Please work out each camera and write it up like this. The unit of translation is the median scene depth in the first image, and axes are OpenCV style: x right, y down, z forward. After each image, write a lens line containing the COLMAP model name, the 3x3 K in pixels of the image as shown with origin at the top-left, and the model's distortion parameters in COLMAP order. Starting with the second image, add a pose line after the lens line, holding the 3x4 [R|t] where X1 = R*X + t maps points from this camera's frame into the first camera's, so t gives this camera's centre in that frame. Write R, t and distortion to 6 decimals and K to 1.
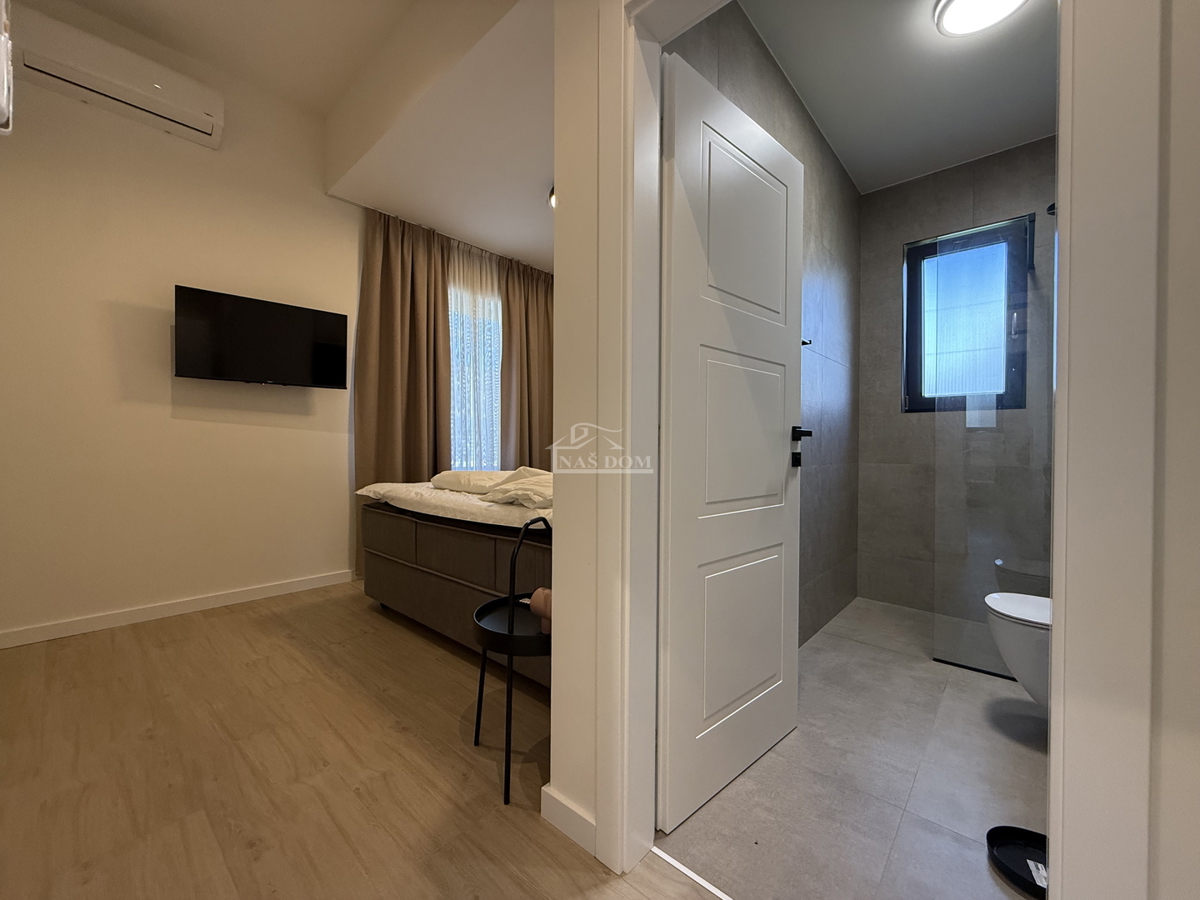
lens RADIAL K [[477.1, 0, 596.3], [0, 477.1, 454.7], [0, 0, 1]] dist [-0.001474, -0.000119]
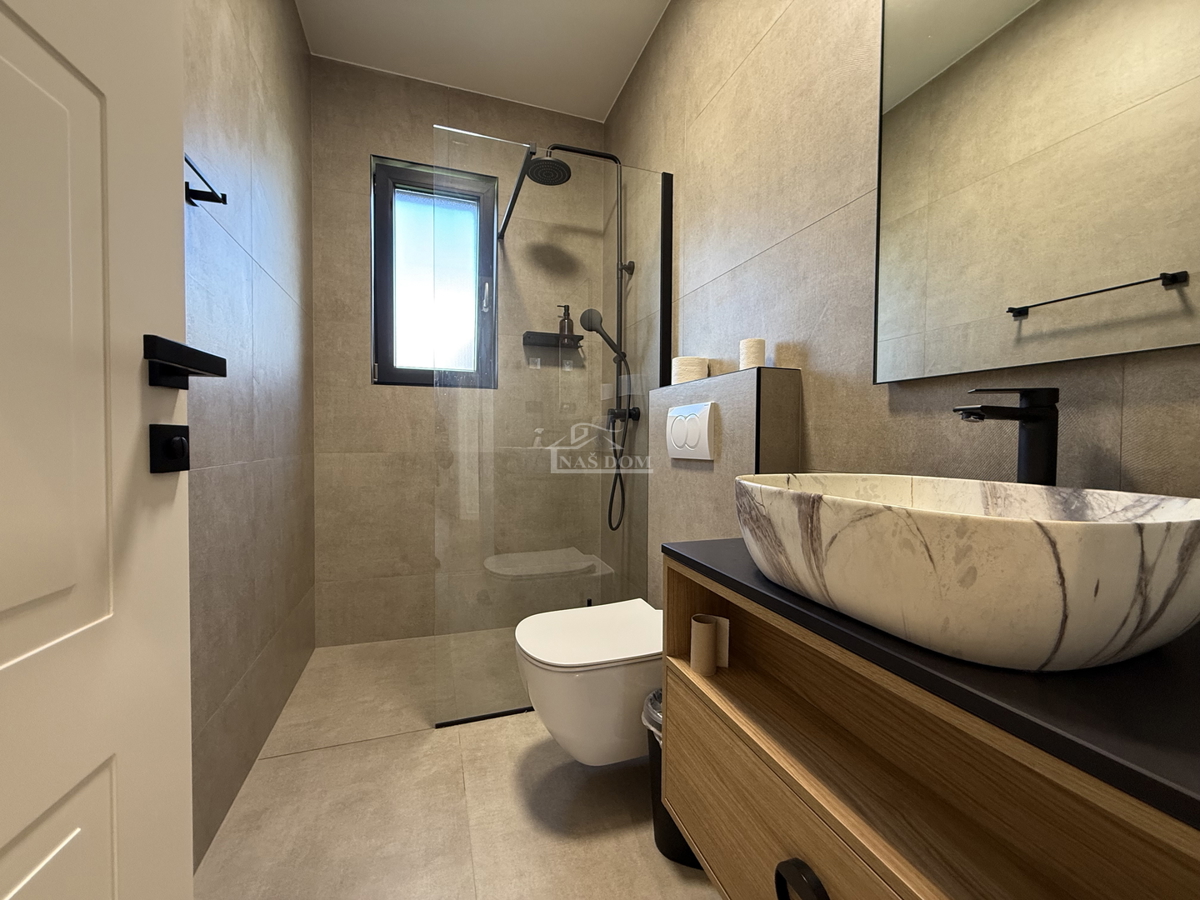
lens RADIAL K [[477.1, 0, 597.5], [0, 477.1, 455.2], [0, 0, 1]] dist [-0.001474, -0.000119]
pose [[0.481813, -0.025950, 0.875890, 0.160038], [0.003830, 0.999614, 0.027509, 0.003619], [-0.876266, -0.009900, 0.481726, 0.342454]]
